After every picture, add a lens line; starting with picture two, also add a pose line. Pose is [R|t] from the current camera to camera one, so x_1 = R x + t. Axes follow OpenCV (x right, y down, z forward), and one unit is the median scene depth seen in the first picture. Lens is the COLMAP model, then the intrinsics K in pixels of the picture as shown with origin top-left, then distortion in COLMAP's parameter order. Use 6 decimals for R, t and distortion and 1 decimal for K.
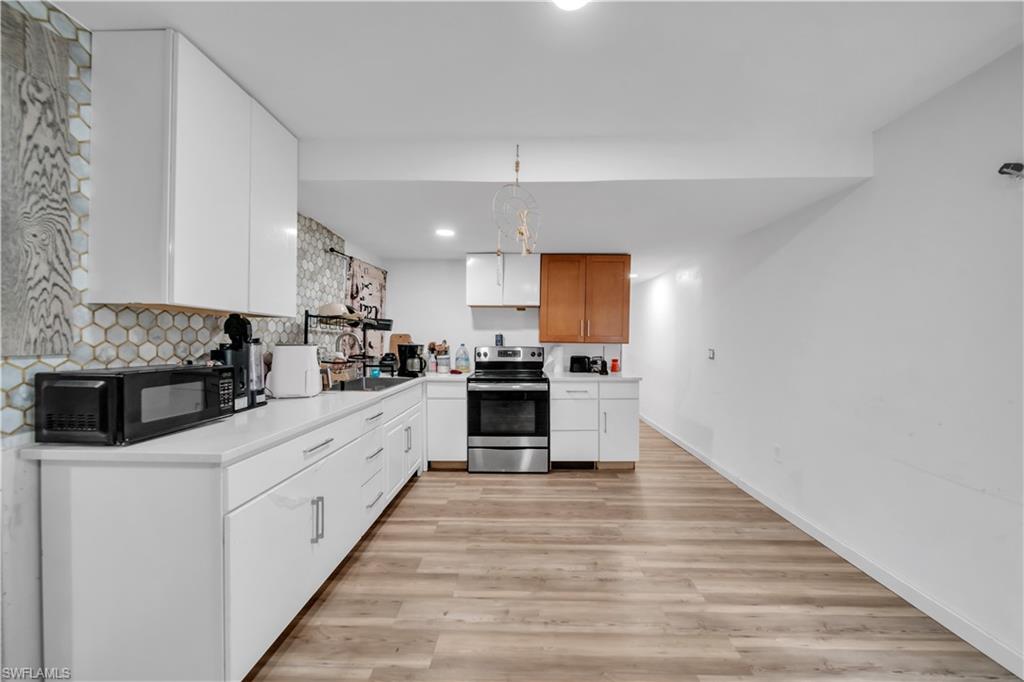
lens RADIAL K [[354.1, 0, 514.2], [0, 354.1, 344.2], [0, 0, 1]] dist [-0.000372, -0.000342]
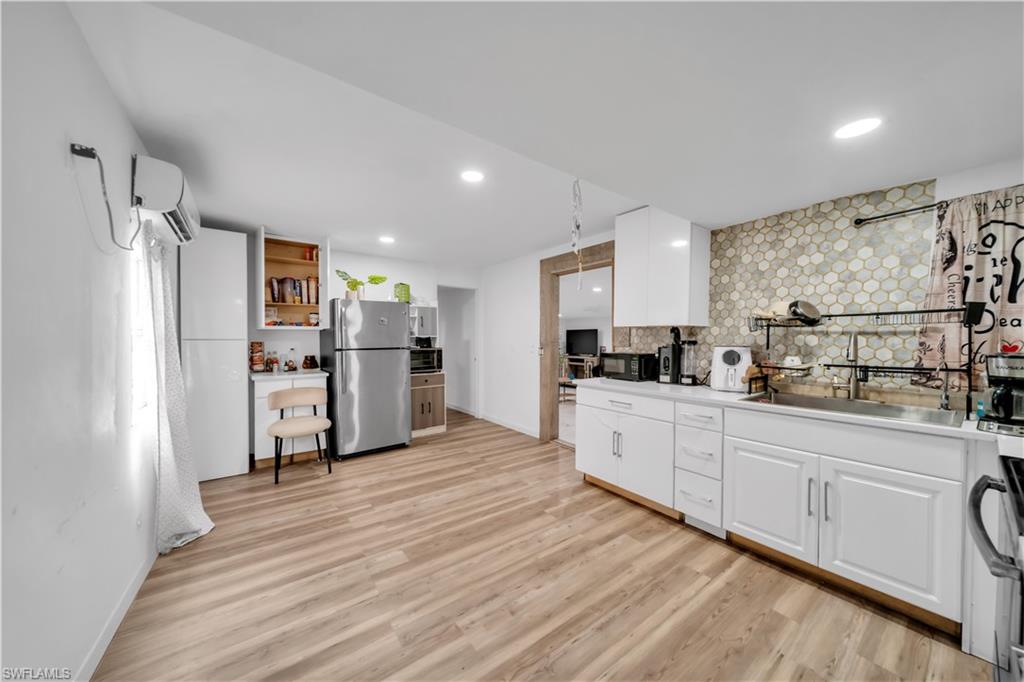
lens RADIAL K [[354.1, 0, 513.6], [0, 354.1, 344.9], [0, 0, 1]] dist [-0.000372, -0.000342]
pose [[-0.786327, 0.000613, -0.617810, 0.621211], [-0.015353, 0.999671, 0.020534, -0.014033], [0.617620, 0.025632, -0.786059, 1.380142]]
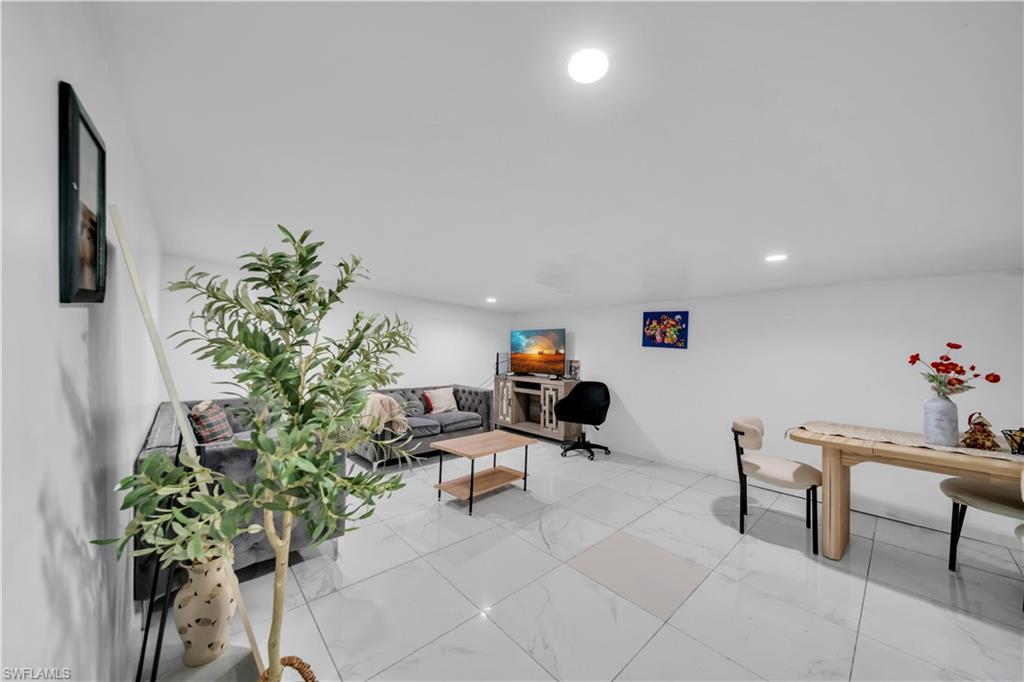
lens RADIAL K [[354.1, 0, 511.9], [0, 354.1, 346.7], [0, 0, 1]] dist [-0.000372, -0.000342]
pose [[-0.735784, -0.013790, -0.677076, -0.821164], [-0.021334, 0.999768, 0.002822, -0.011408], [0.676880, 0.016521, -0.735908, 0.246288]]
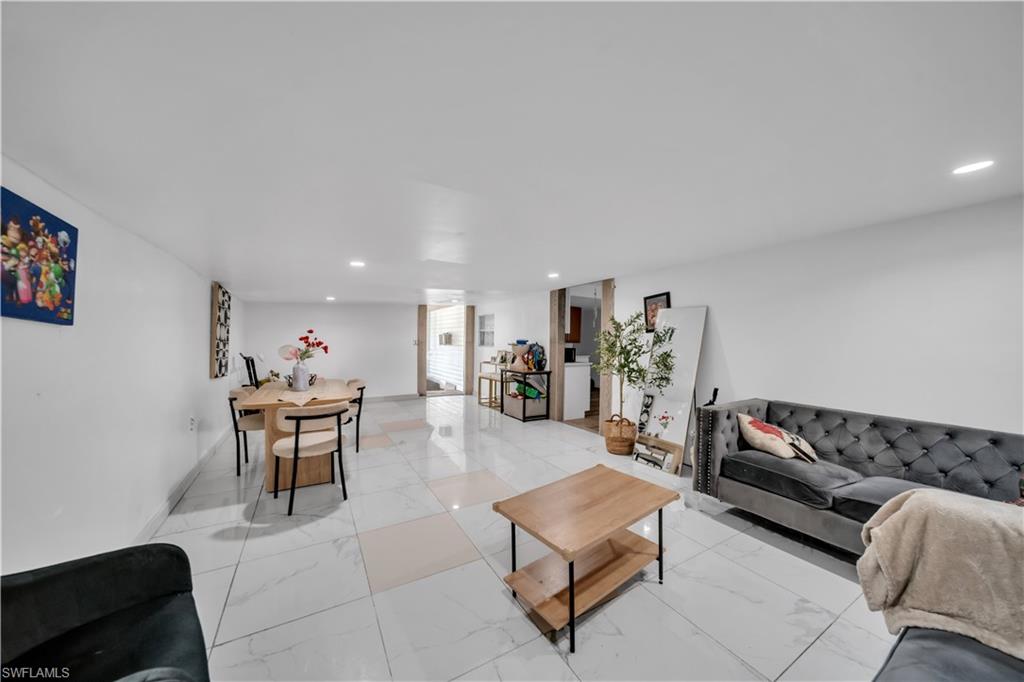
lens RADIAL K [[354.1, 0, 516.7], [0, 354.1, 342.4], [0, 0, 1]] dist [-0.000372, -0.000342]
pose [[0.835756, 0.008619, 0.549033, -2.207730], [-0.002580, 0.999927, -0.011772, 0.020101], [-0.549094, 0.008422, 0.835718, -1.359450]]
